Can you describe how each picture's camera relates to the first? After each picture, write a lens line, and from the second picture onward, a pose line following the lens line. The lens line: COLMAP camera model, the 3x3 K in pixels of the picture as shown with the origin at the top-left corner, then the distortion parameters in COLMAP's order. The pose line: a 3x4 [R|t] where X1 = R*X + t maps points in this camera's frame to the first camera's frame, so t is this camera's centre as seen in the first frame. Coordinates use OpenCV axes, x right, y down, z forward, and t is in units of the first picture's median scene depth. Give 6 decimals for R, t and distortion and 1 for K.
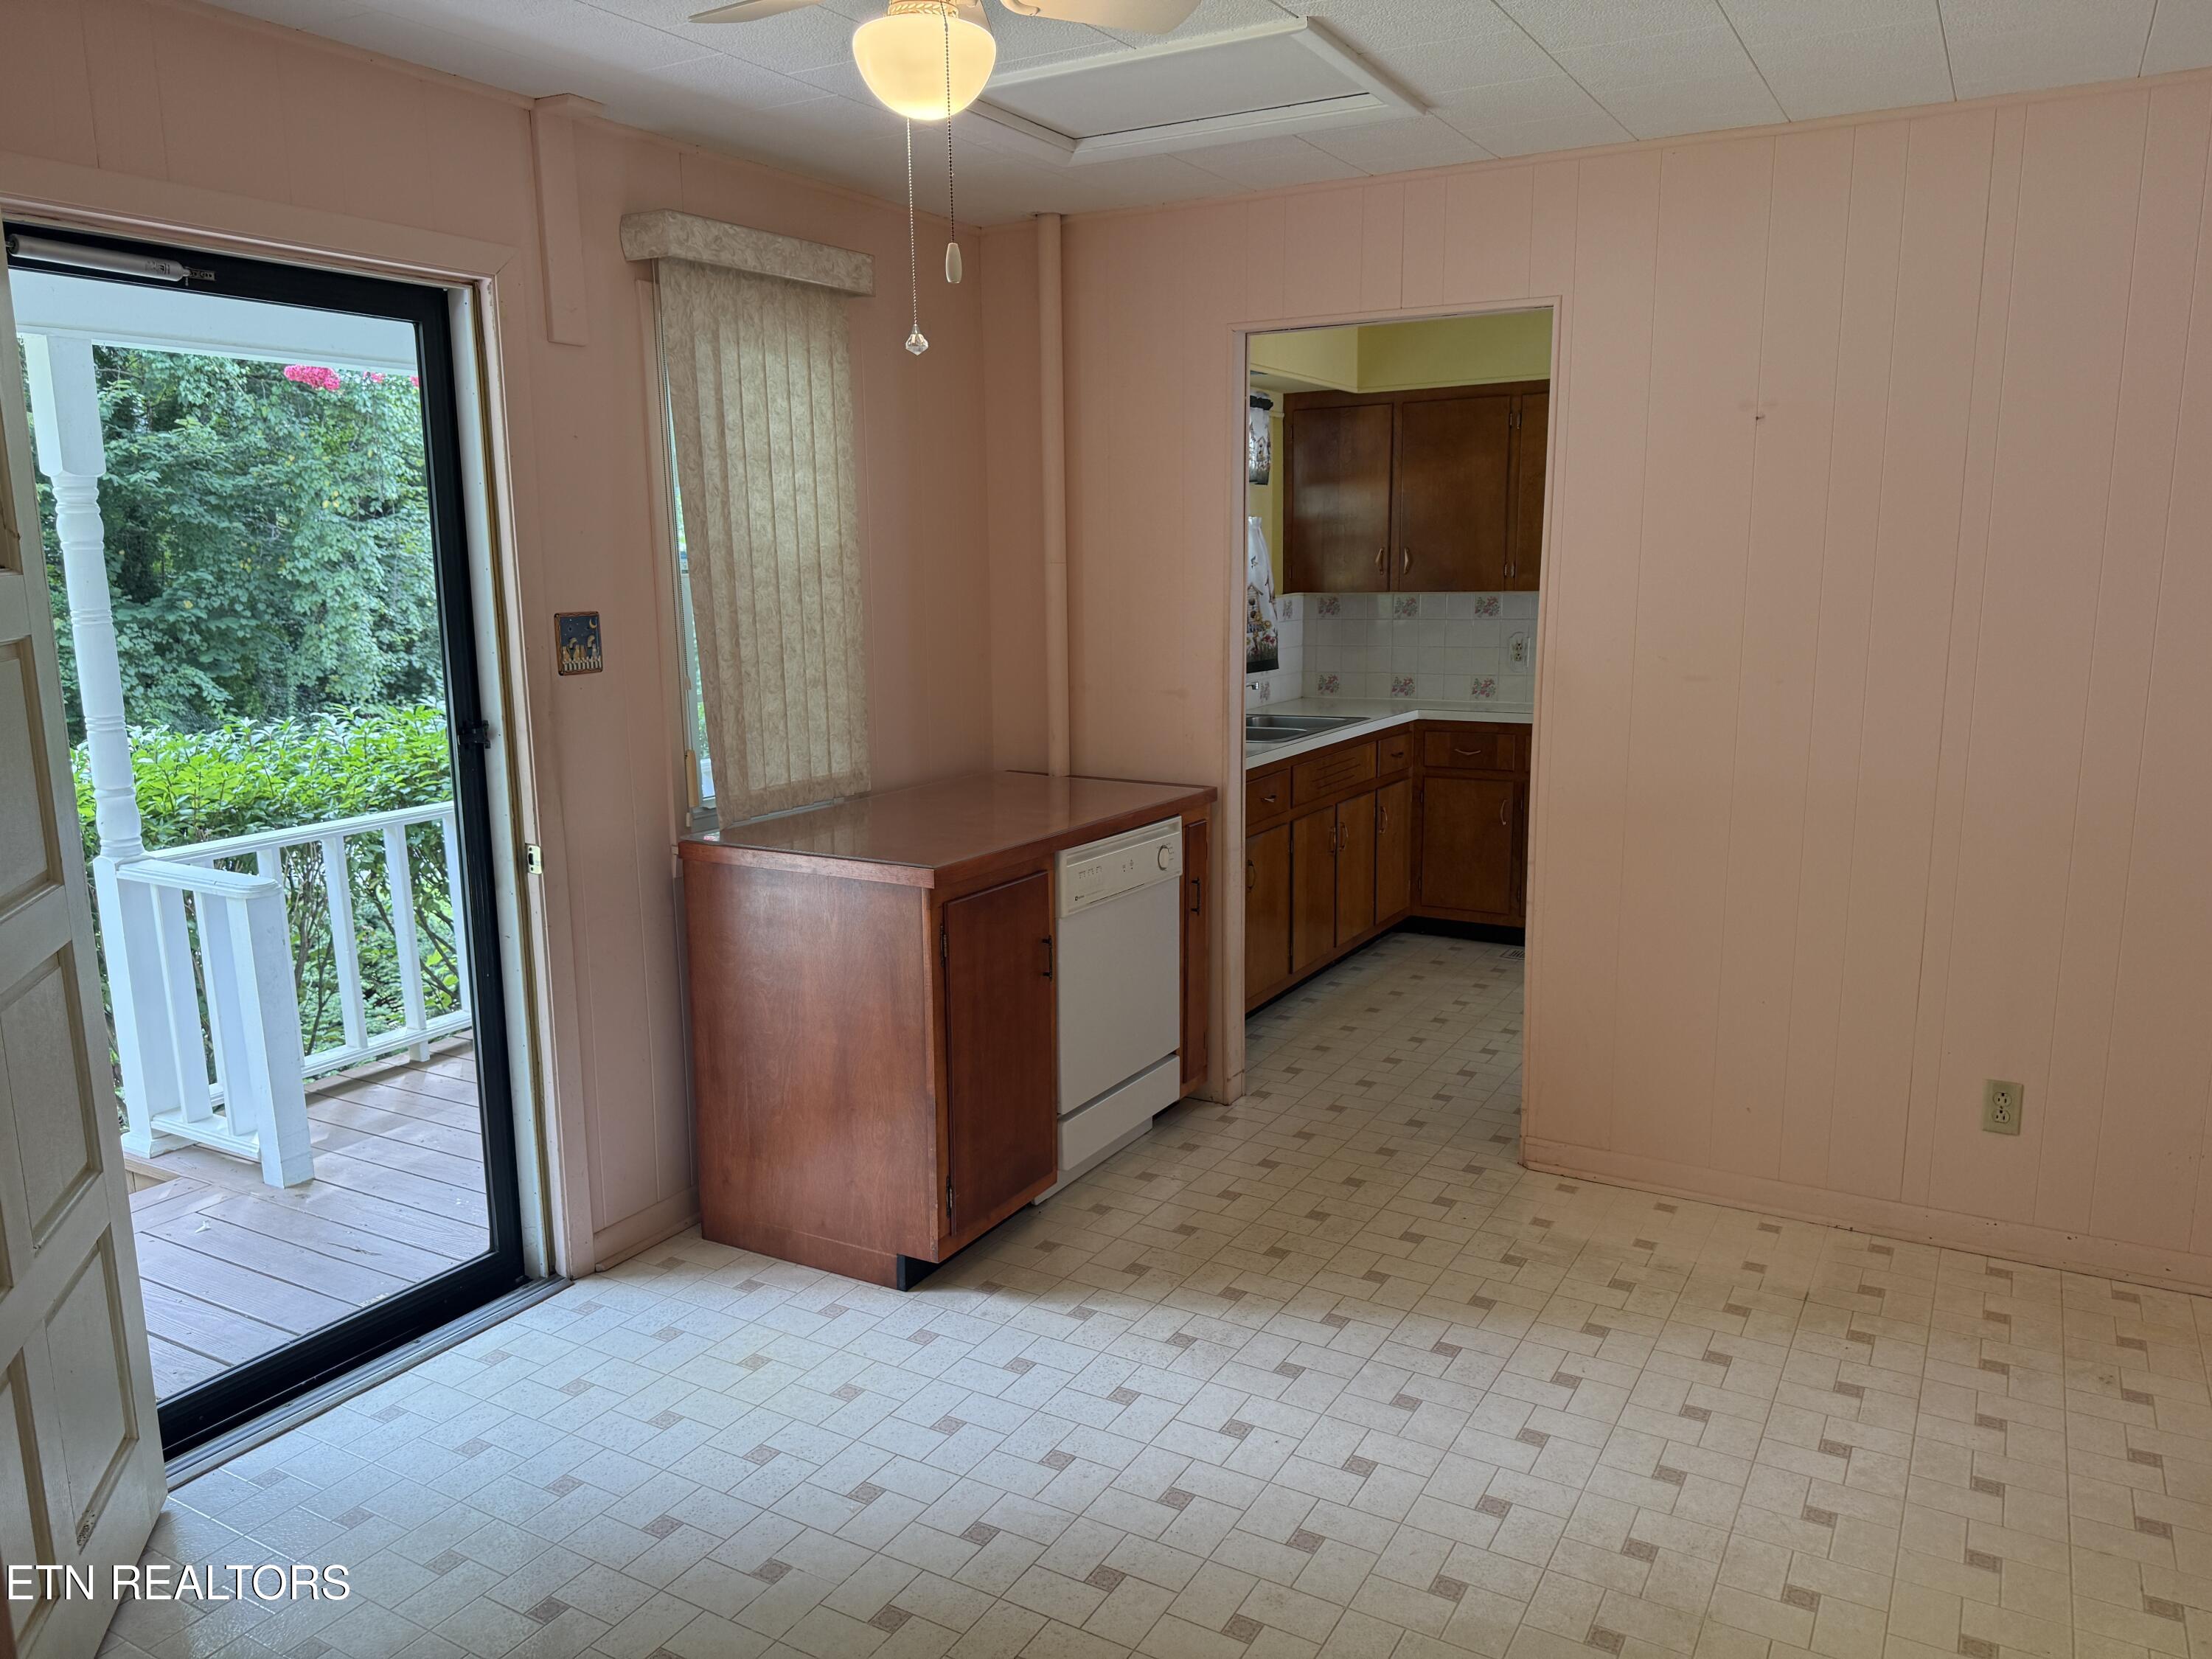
lens RADIAL K [[1571.7, 0, 1066.8], [0, 1571.7, 871.2], [0, 0, 1]] dist [0.026377, -0.019367]
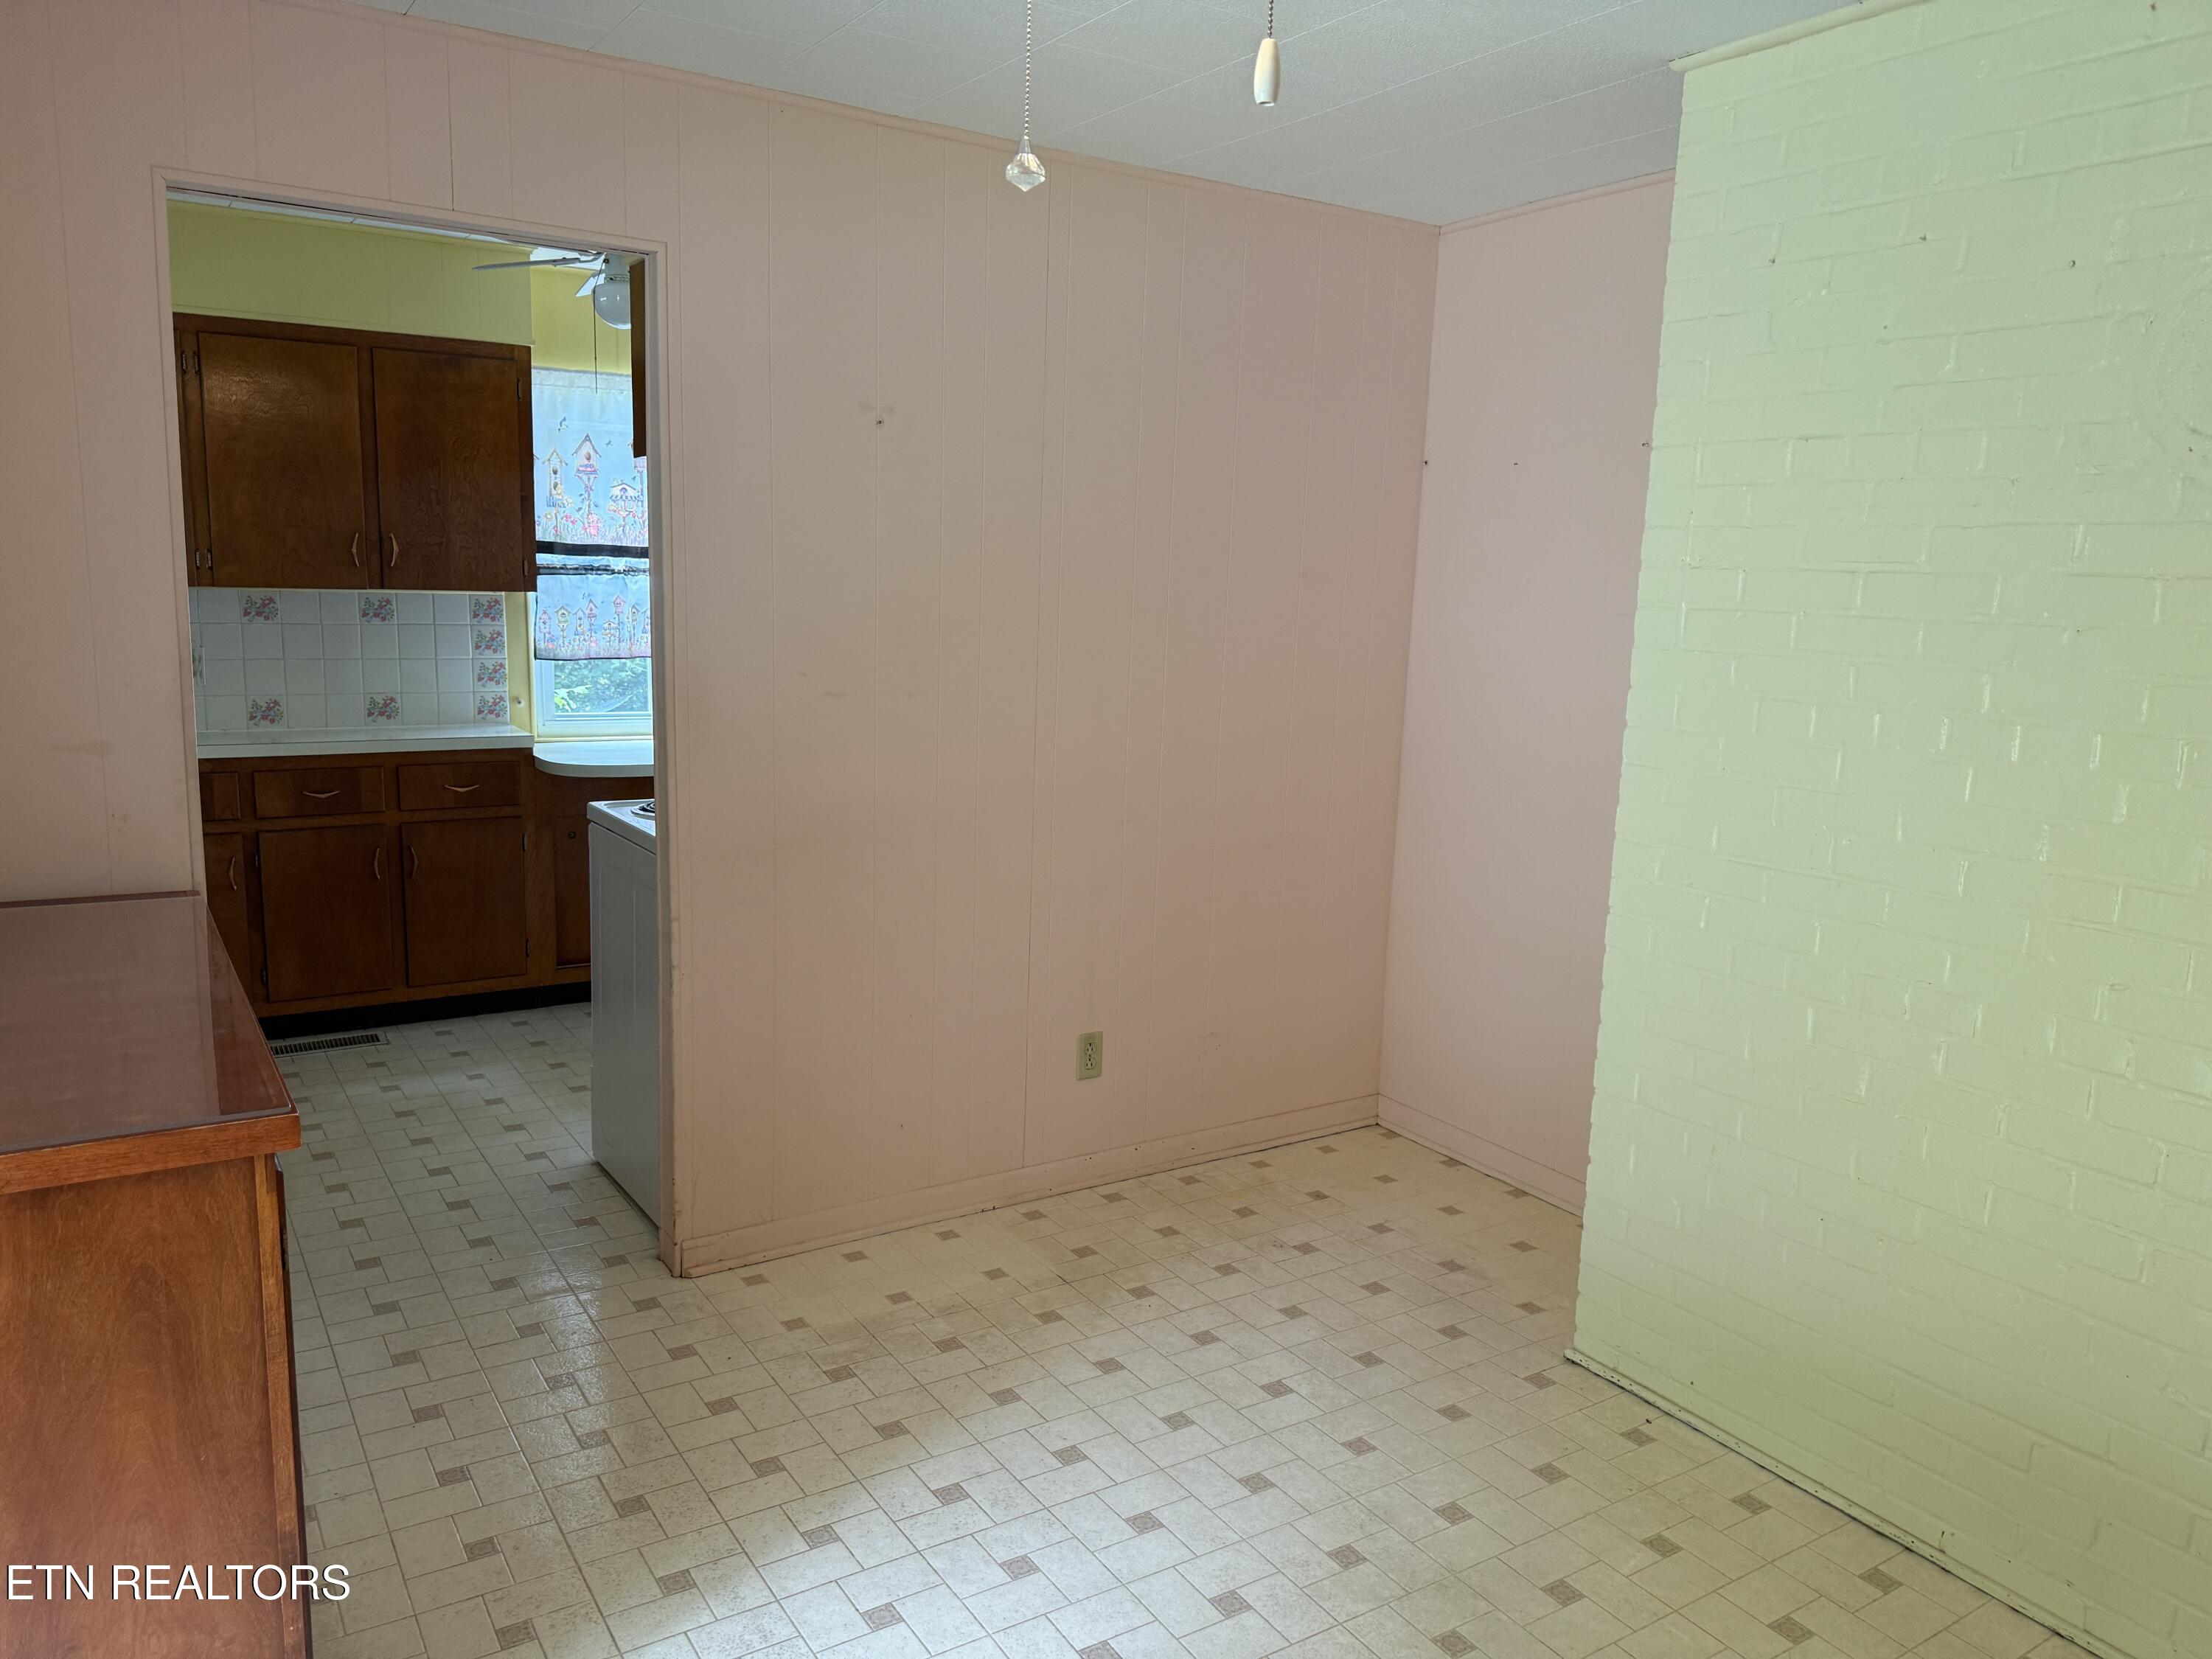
lens RADIAL K [[1571.7, 0, 1120.0], [0, 1571.7, 847.7], [0, 0, 1]] dist [0.026377, -0.019367]
pose [[0.434149, -0.131669, 0.891167, -0.249308], [0.141784, 0.986918, 0.076743, -0.053089], [-0.889613, 0.093035, 0.447138, 0.296050]]
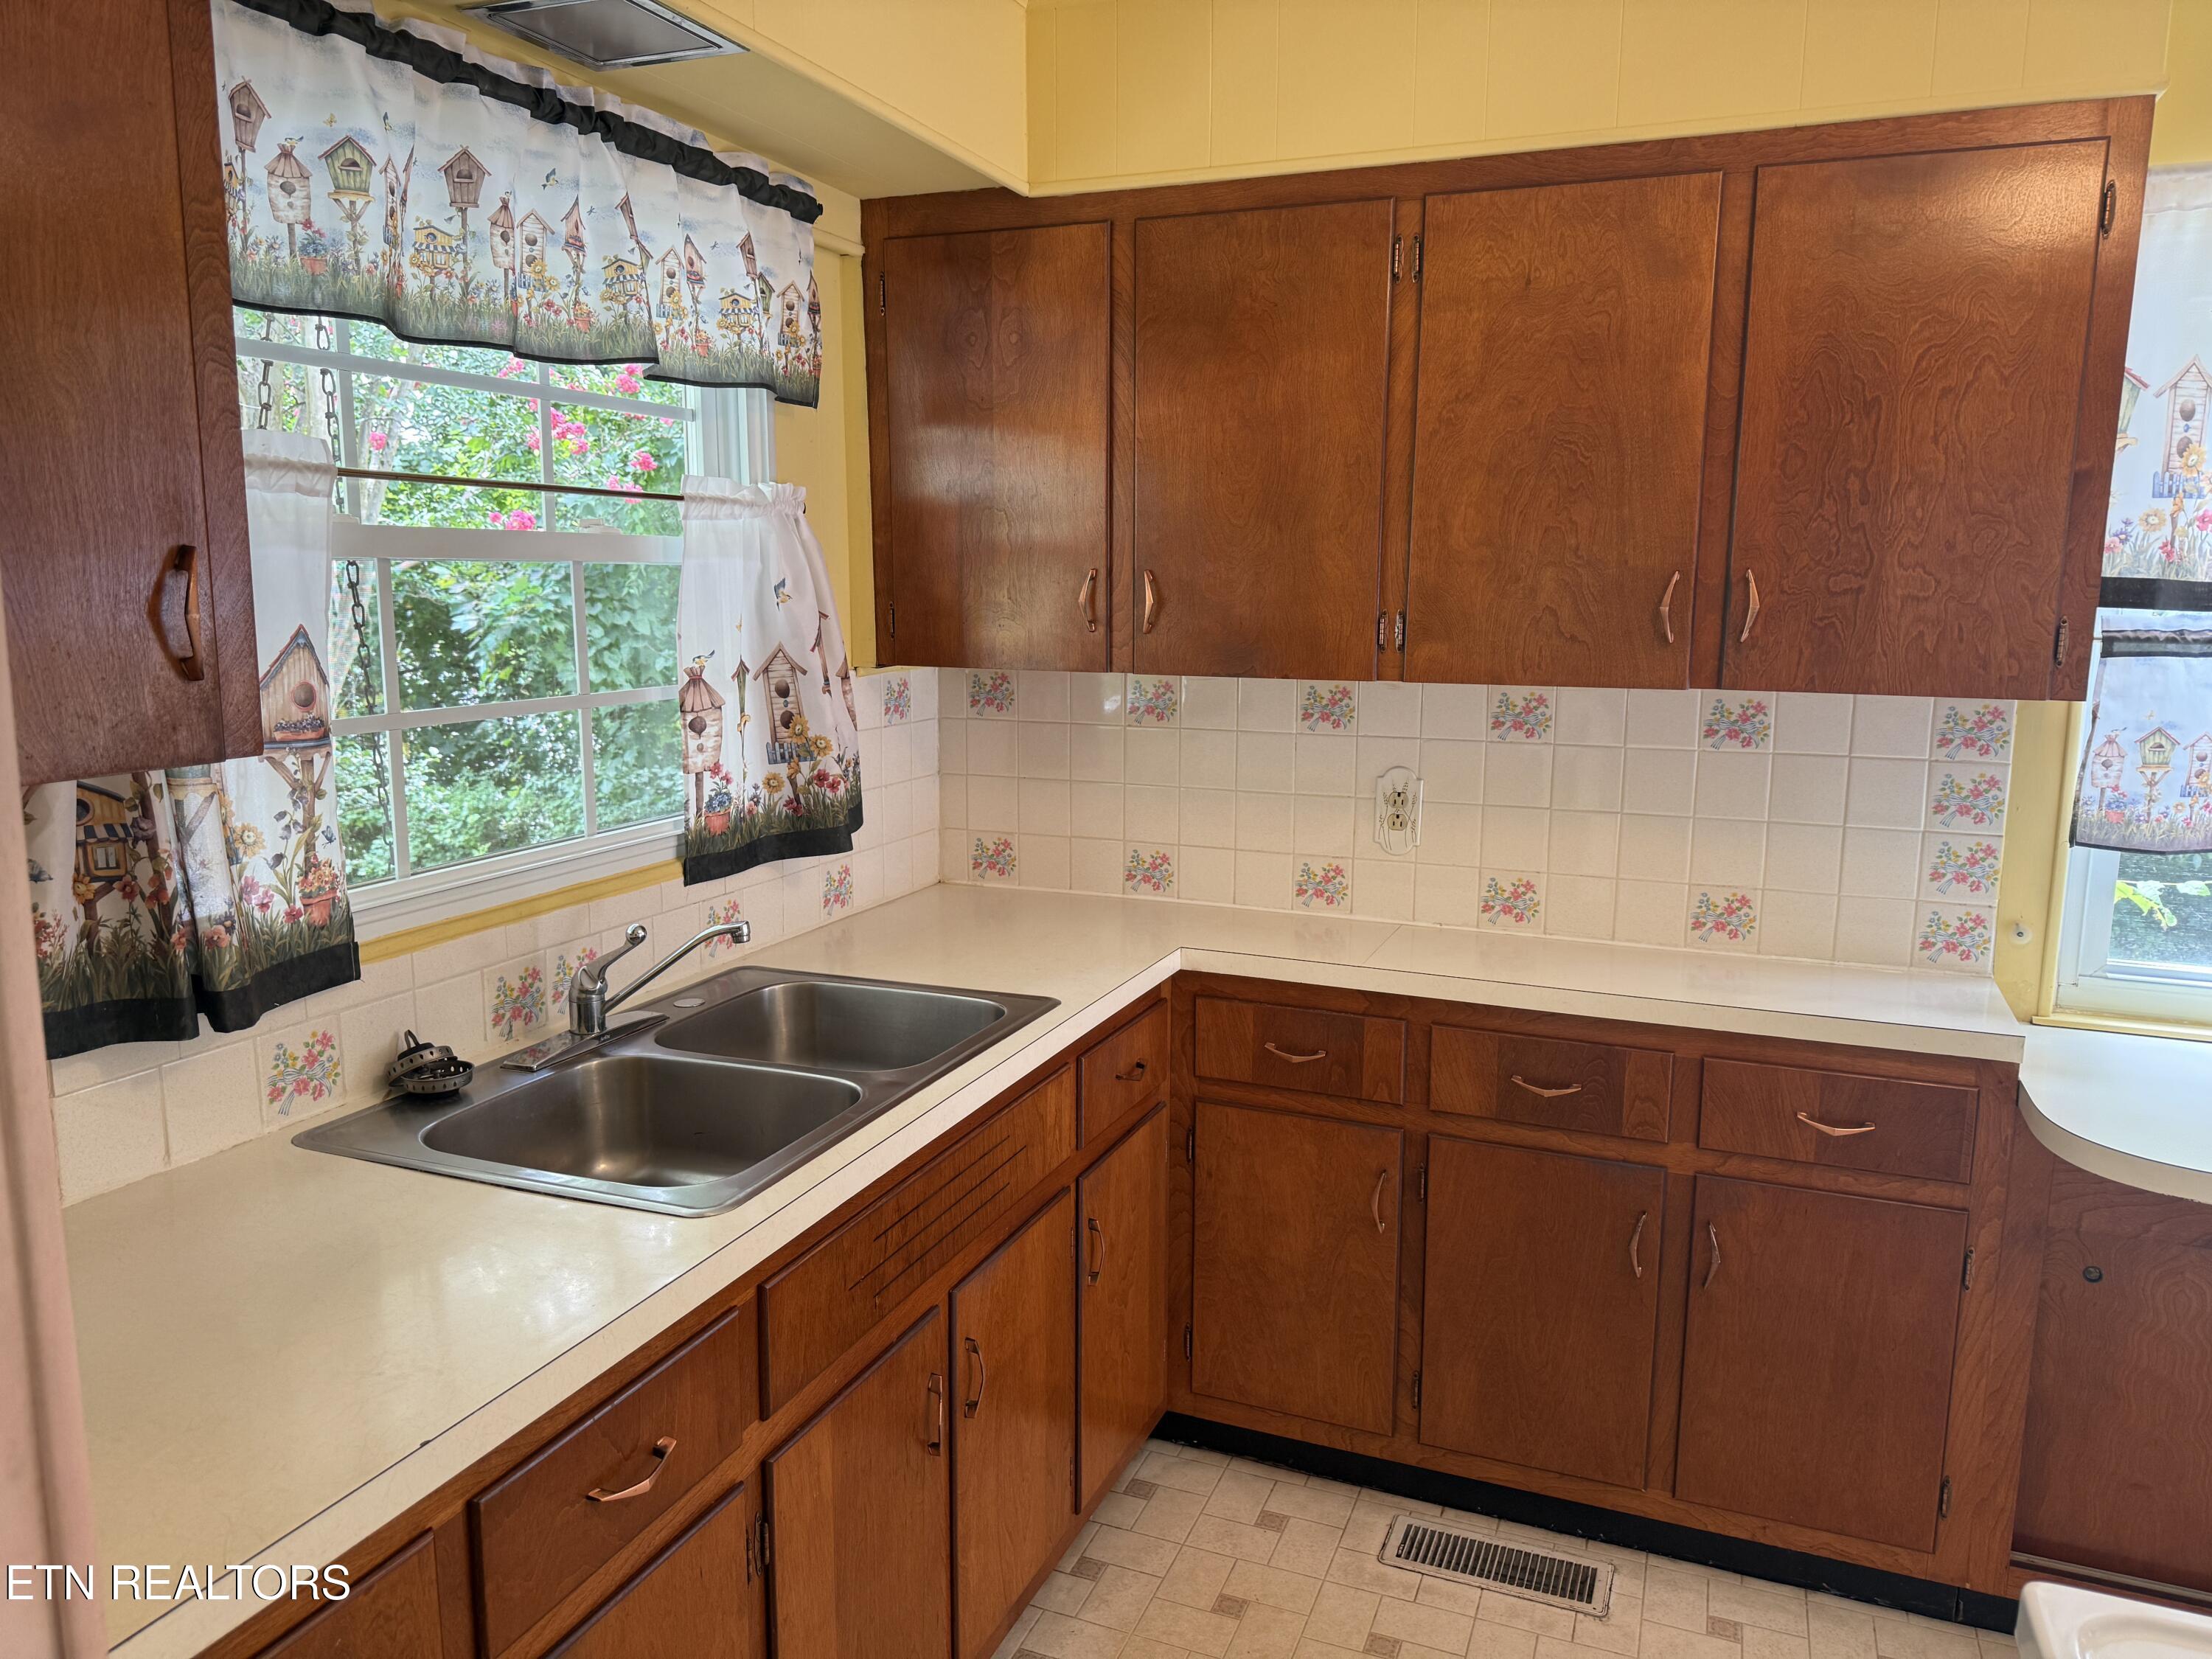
lens RADIAL K [[1571.7, 0, 1099.8], [0, 1571.7, 823.7], [0, 0, 1]] dist [0.026377, -0.019367]
pose [[0.987209, 0.001303, 0.159427, 0.152529], [0.006090, 0.998929, -0.045877, -0.133175], [-0.159316, 0.046261, 0.986143, 0.663272]]
